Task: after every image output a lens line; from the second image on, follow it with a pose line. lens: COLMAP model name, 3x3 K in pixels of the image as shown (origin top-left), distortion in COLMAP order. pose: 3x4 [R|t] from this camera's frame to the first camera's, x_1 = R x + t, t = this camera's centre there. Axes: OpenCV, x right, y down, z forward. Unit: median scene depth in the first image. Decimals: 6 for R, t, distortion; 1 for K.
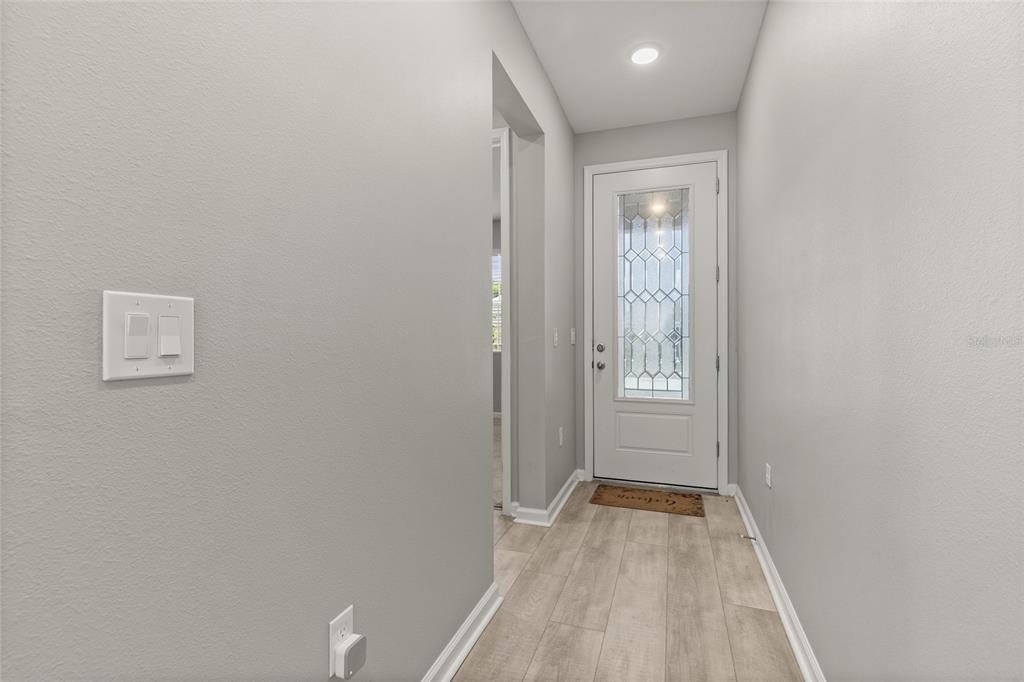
lens RADIAL K [[476.0, 0, 513.6], [0, 476.0, 342.1], [0, 0, 1]] dist [0.002715, -0.000839]
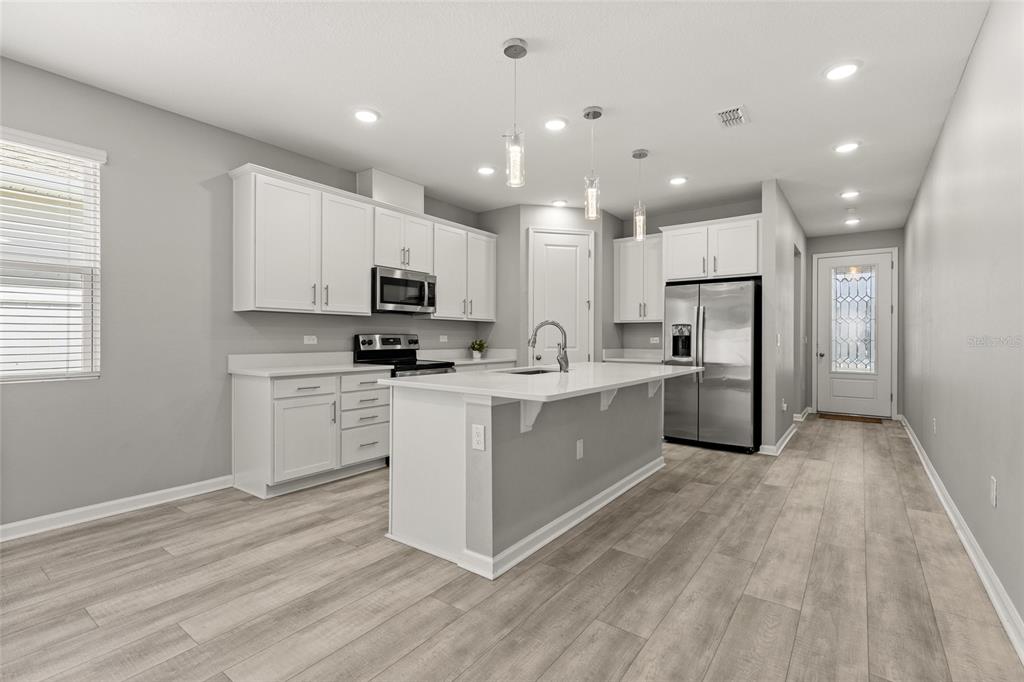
lens RADIAL K [[476.0, 0, 509.7], [0, 476.0, 340.4], [0, 0, 1]] dist [0.002715, -0.000839]
pose [[0.943886, 0.008659, -0.330159, -0.408299], [-0.011757, 0.999904, -0.007386, 0.019999], [0.330063, 0.010853, 0.943897, -1.365945]]
